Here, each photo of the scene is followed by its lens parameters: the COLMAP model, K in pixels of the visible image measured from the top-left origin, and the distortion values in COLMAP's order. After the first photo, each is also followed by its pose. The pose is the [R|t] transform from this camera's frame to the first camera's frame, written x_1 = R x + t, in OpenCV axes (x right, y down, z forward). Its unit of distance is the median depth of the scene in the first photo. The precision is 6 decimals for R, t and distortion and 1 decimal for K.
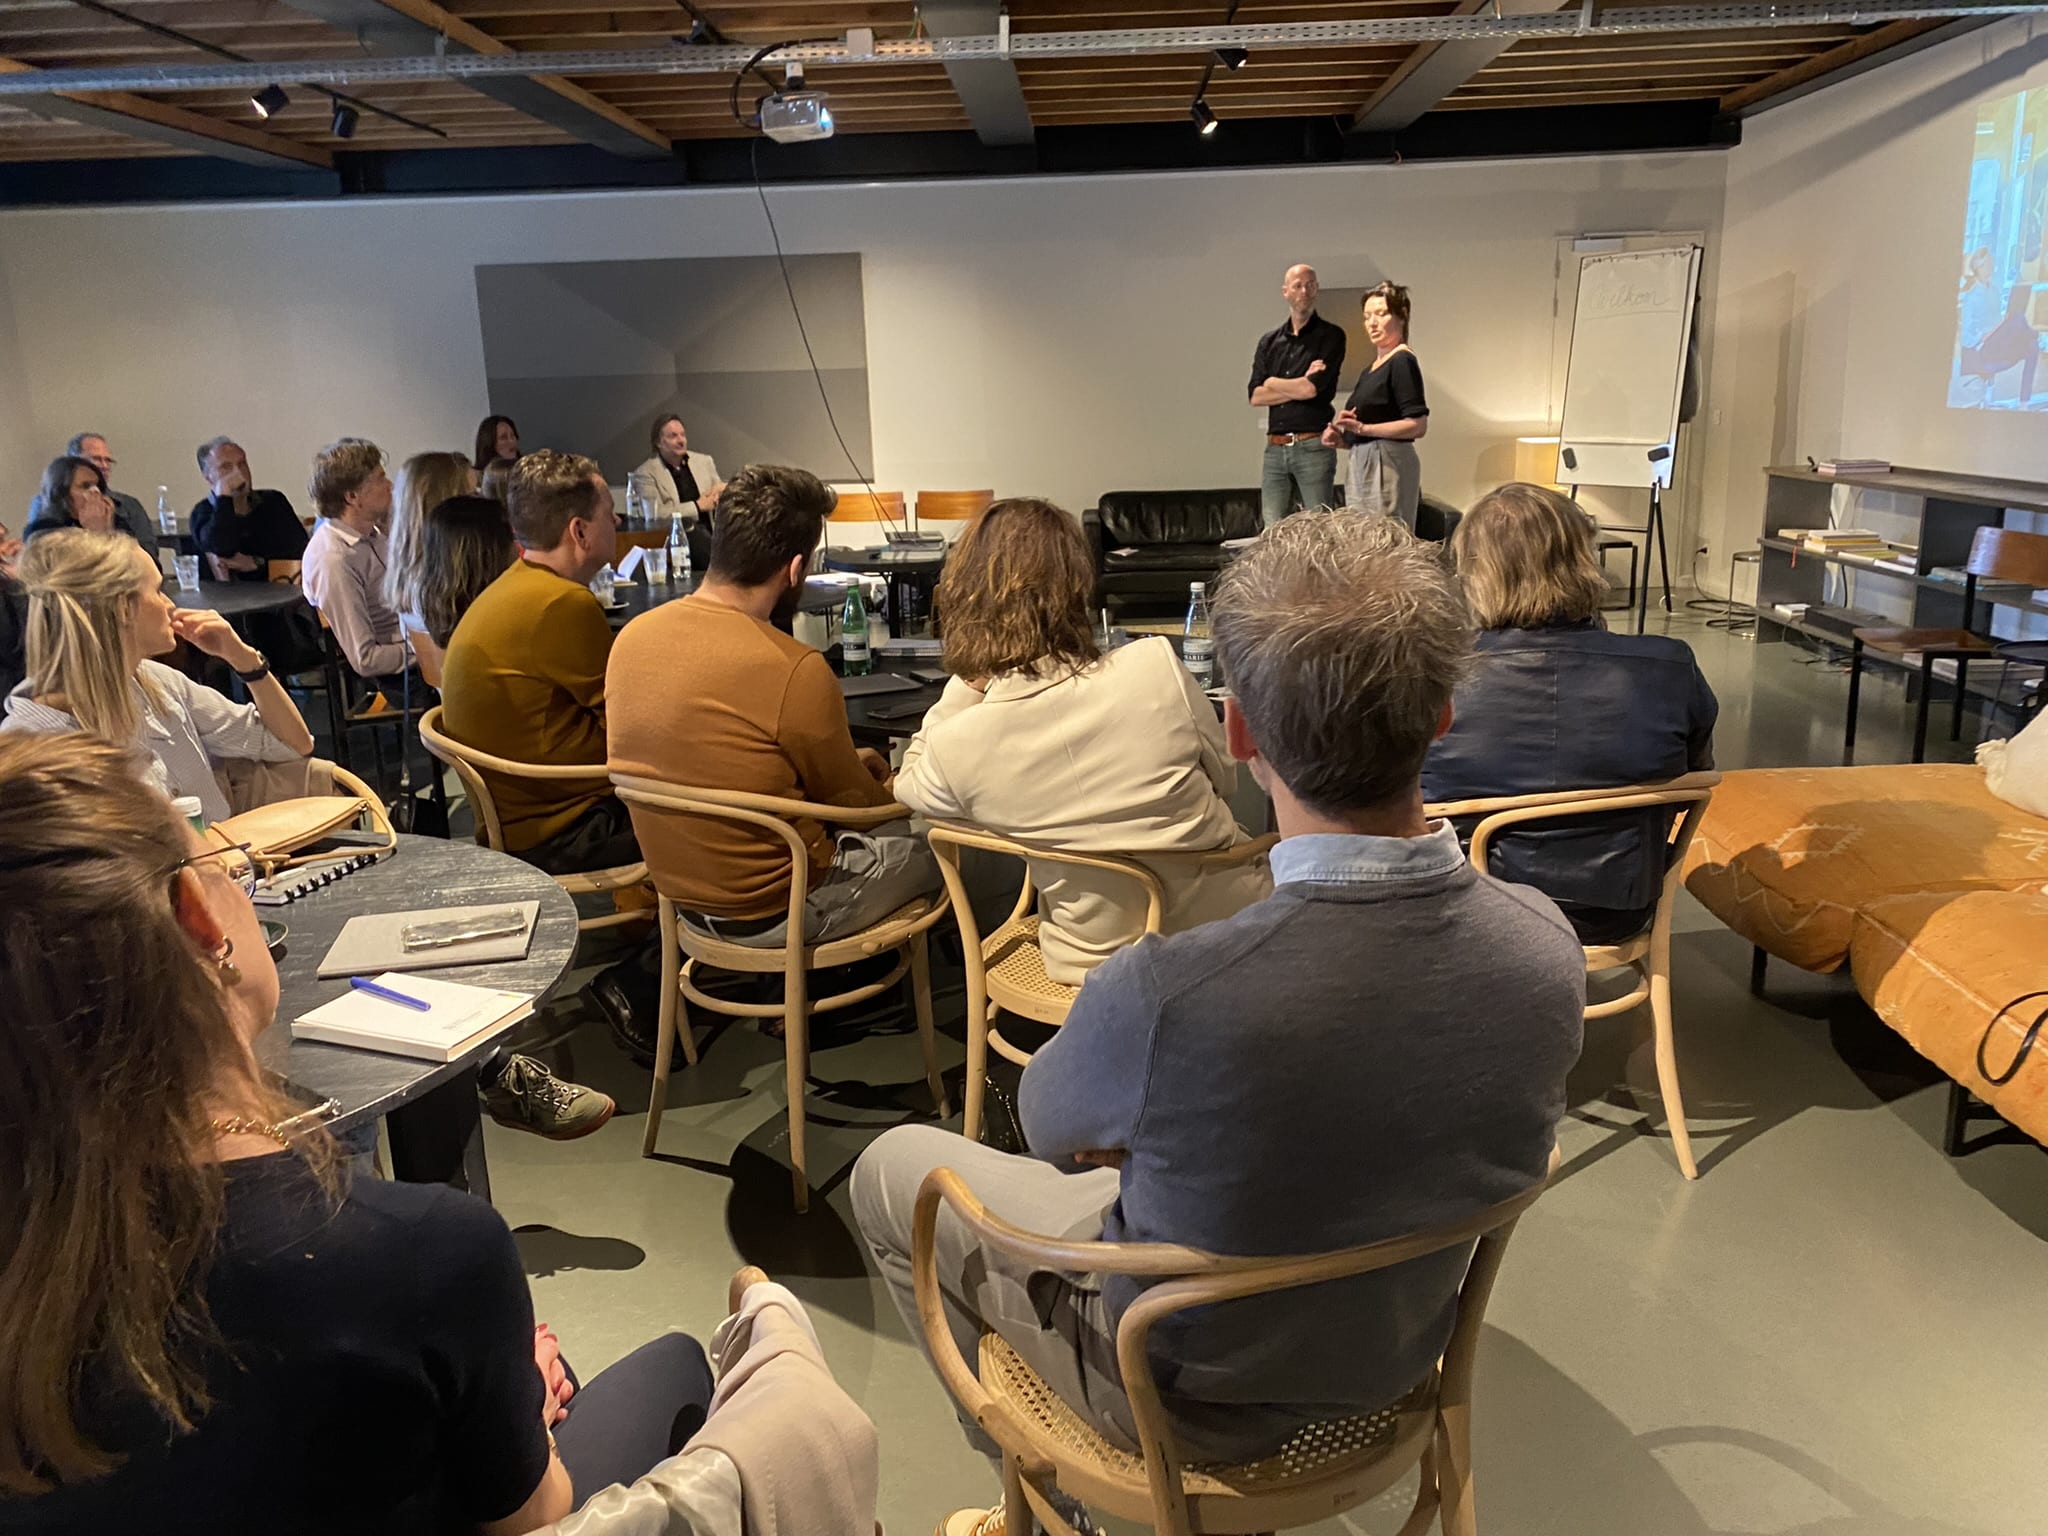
lens RADIAL K [[1571.6, 0, 1026.5], [0, 1571.6, 800.2], [0, 0, 1]] dist [0.015958, -0.003491]
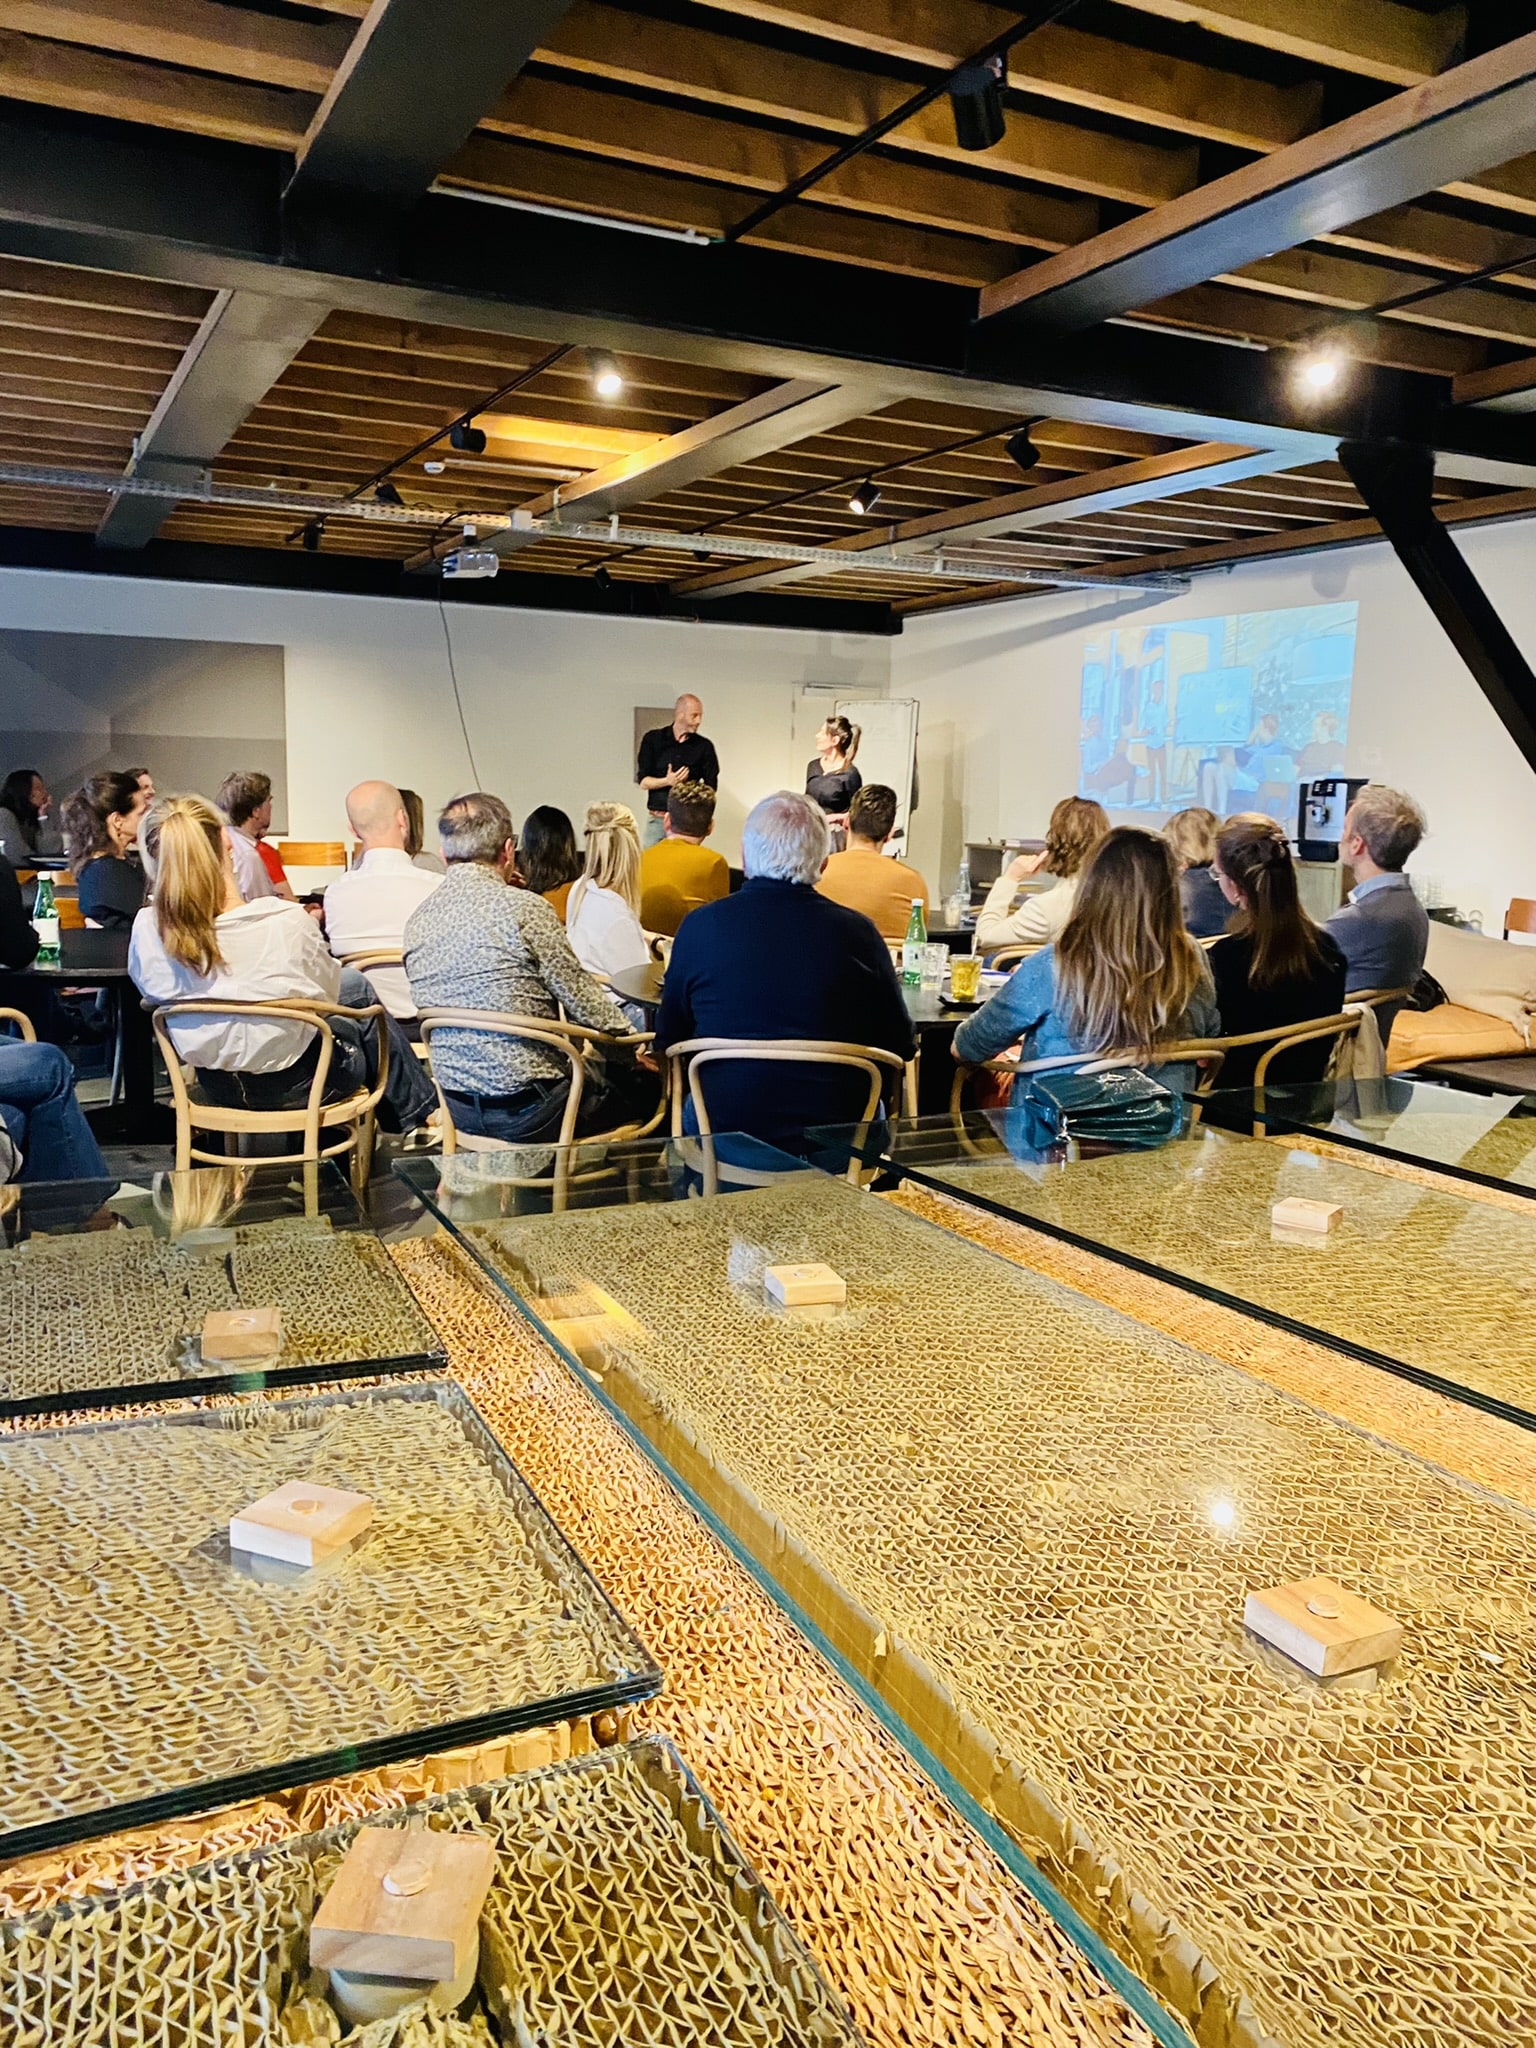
lens RADIAL K [[1539.8, 0, 747.2], [0, 1539.8, 1027.9], [0, 0, 1]] dist [0.098473, -0.188288]
pose [[0.876151, -0.025644, 0.481354, -0.424599], [0.076258, 0.993383, -0.085882, 0.077577], [-0.475966, 0.111953, 0.872309, -0.187017]]
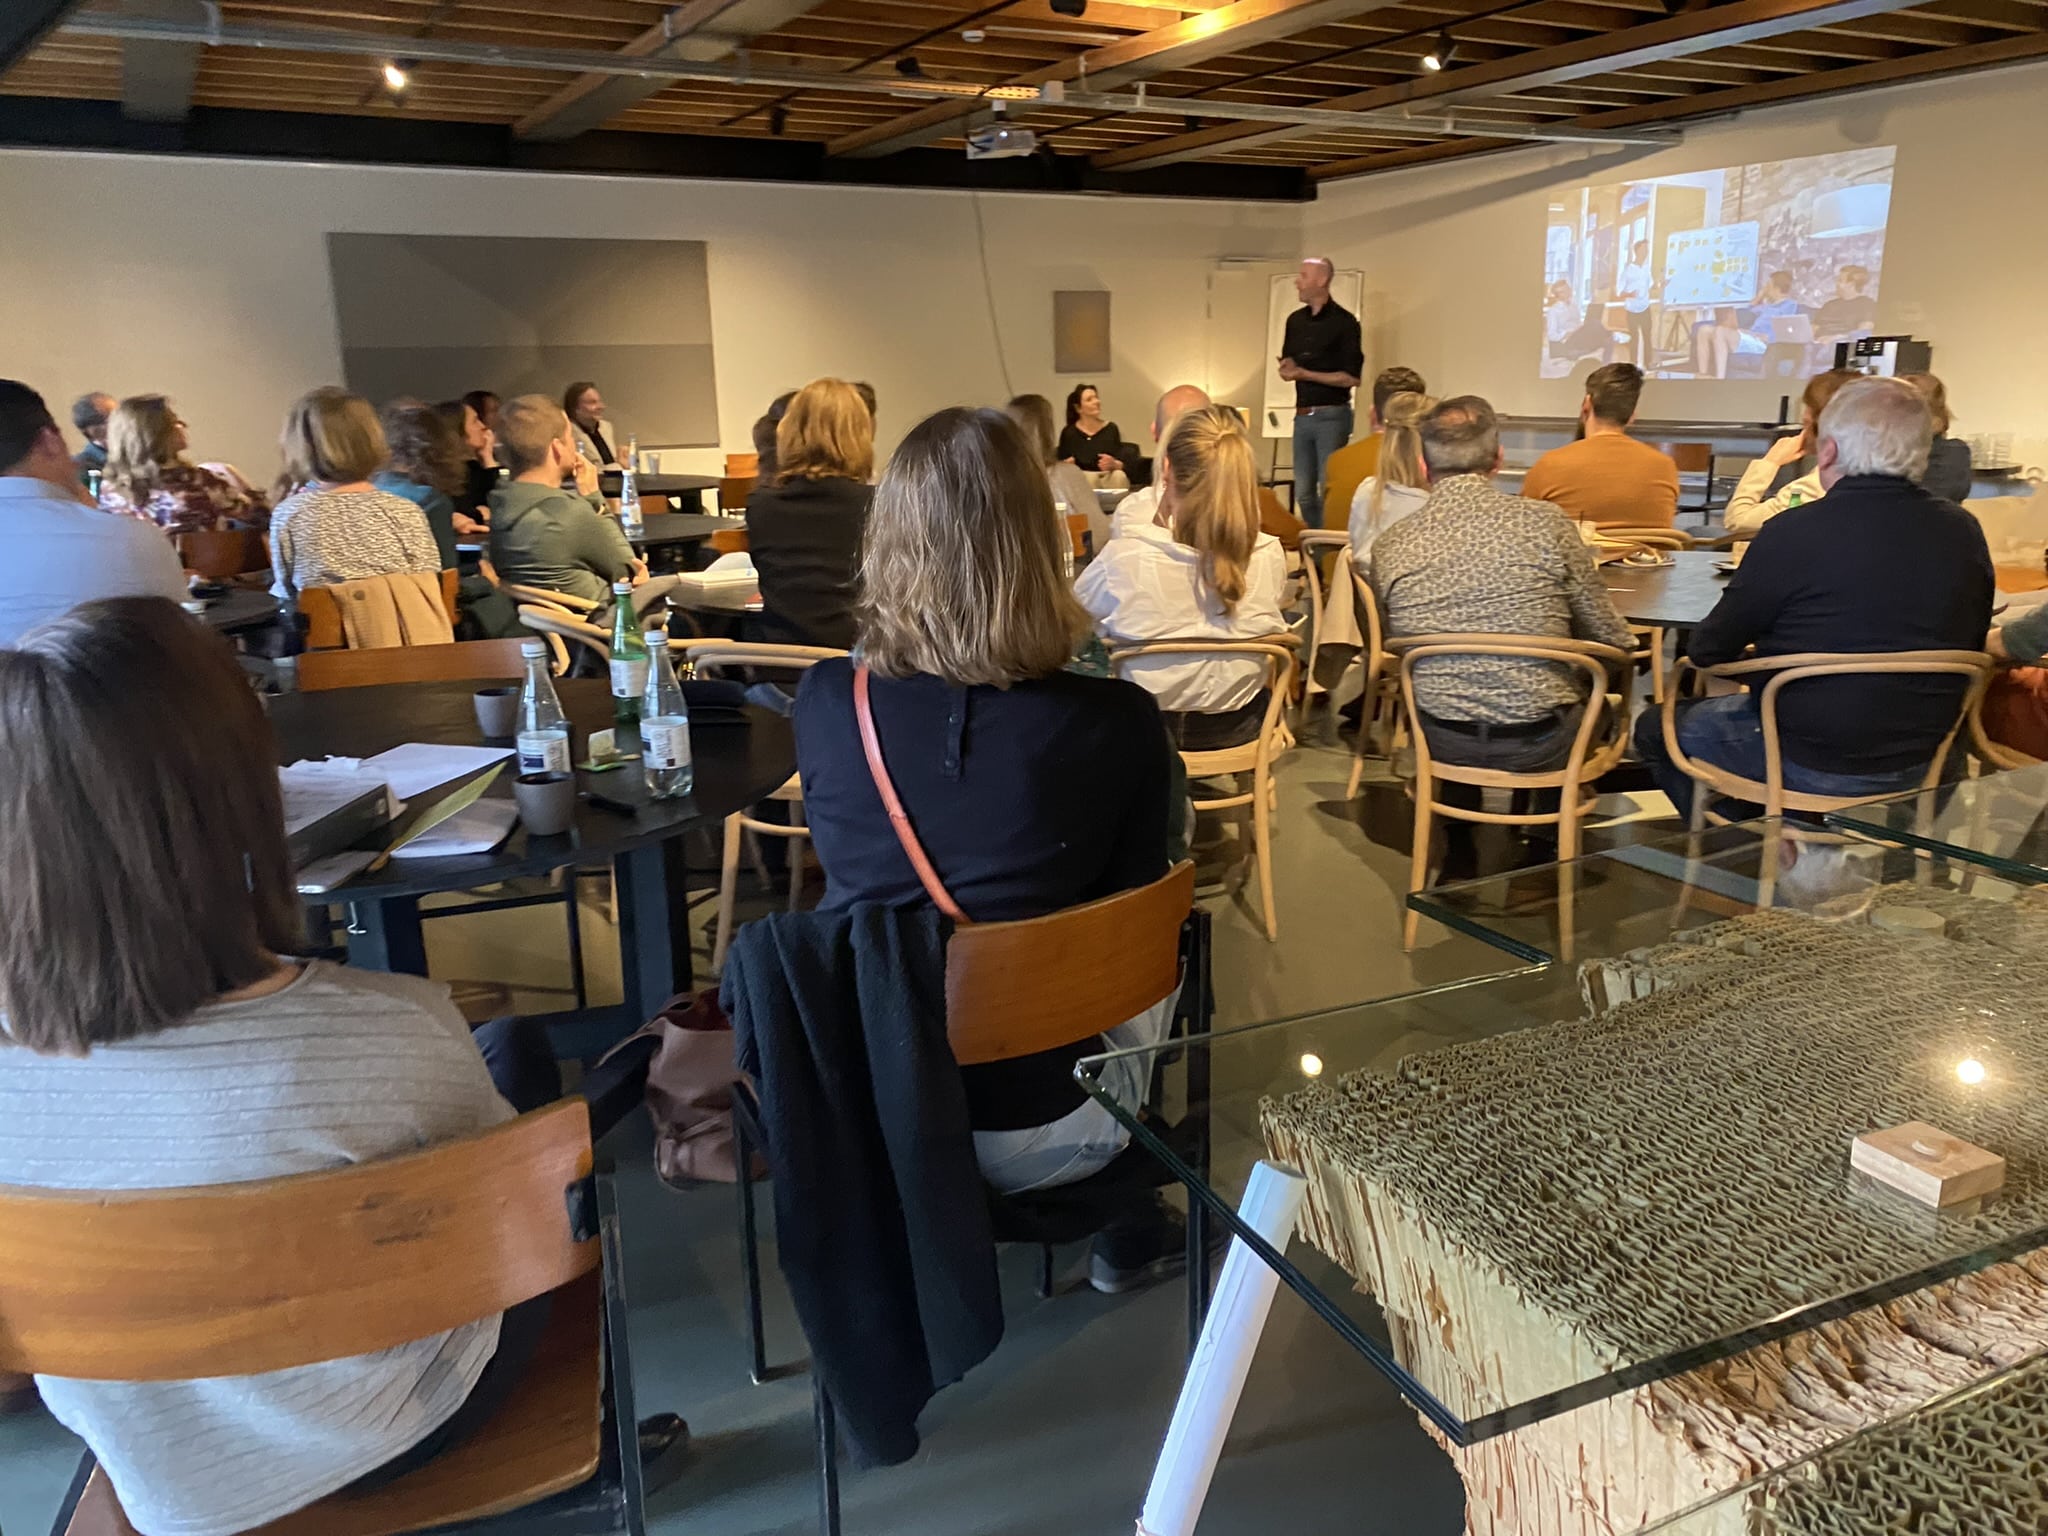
lens RADIAL K [[1554.3, 0, 1024.0], [0, 1554.3, 768.0], [0, 0, 1]] dist [0.045237, -0.045628]
pose [[0.852950, -0.117313, 0.508639, -0.594911], [0.128177, 0.991656, 0.013774, 0.043556], [-0.506011, 0.053447, 0.860870, -0.061861]]
